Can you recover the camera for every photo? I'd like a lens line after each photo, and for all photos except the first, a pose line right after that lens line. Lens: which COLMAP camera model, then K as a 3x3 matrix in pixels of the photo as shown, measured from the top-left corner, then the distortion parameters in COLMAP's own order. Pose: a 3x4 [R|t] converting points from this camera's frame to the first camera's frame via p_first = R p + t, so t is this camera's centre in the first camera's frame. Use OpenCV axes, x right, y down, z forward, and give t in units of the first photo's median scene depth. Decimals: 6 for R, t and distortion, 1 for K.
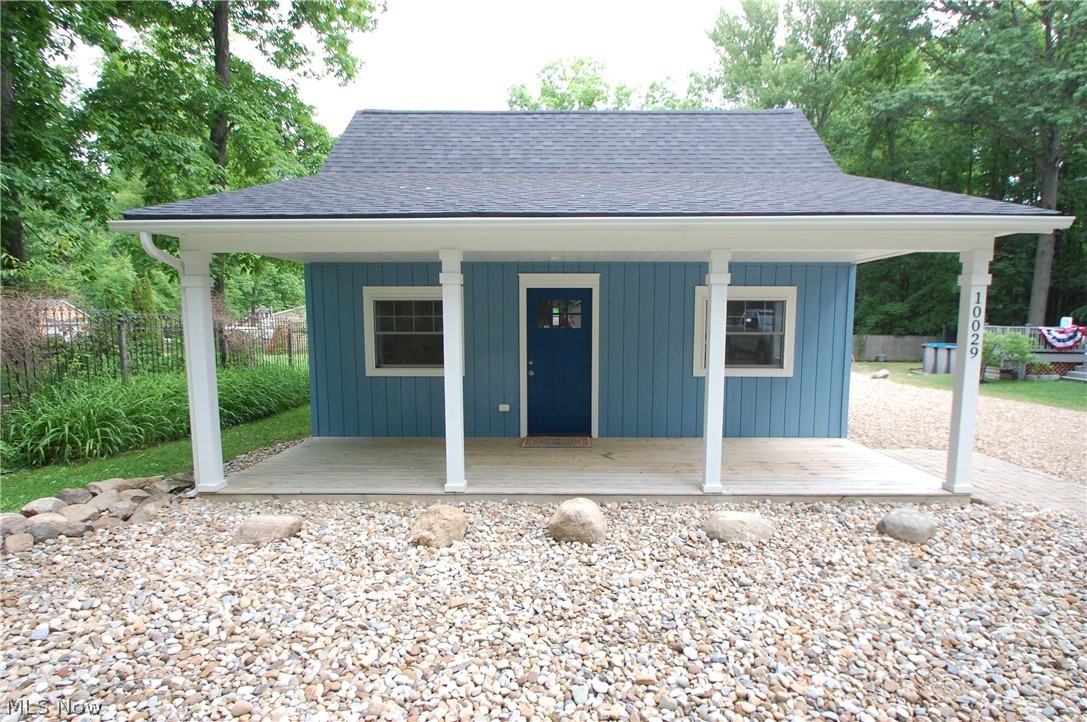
lens RADIAL K [[554.0, 0, 562.0], [0, 554.0, 376.2], [0, 0, 1]] dist [0.001618, -0.019016]
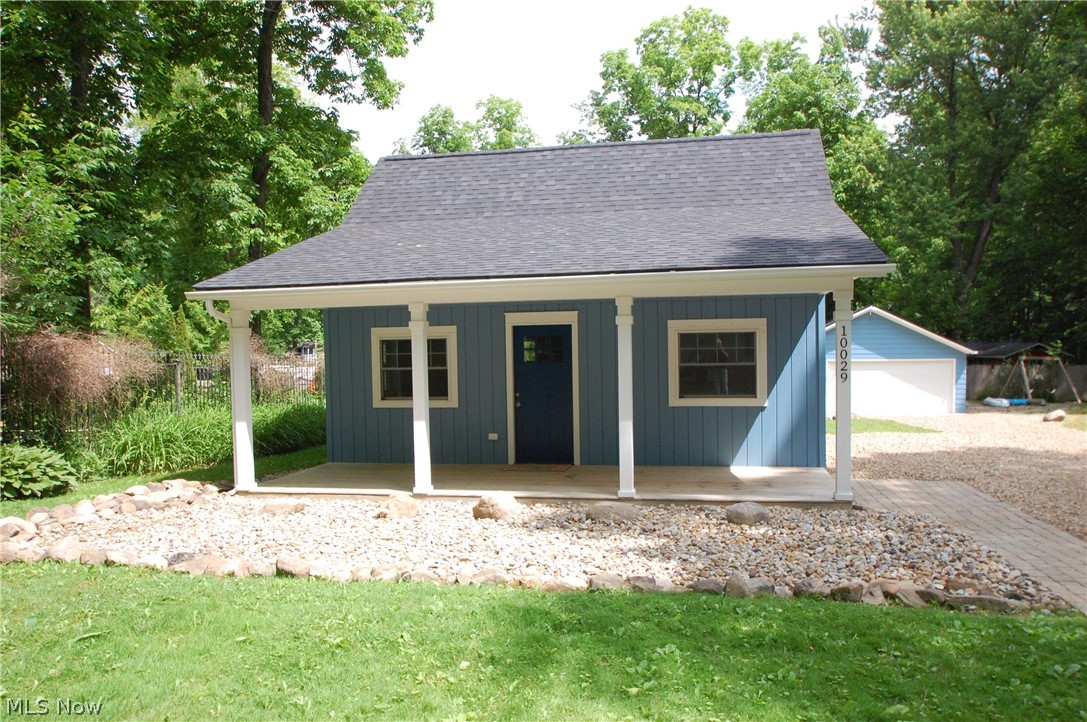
lens RADIAL K [[795.7, 0, 562.8], [0, 795.7, 379.0], [0, 0, 1]] dist [-0.048129, 0.007149]
pose [[0.983005, -0.011402, -0.183224, 0.273451], [-0.000760, 0.997808, -0.066169, 0.041518], [0.183576, 0.065183, 0.980842, -0.433678]]
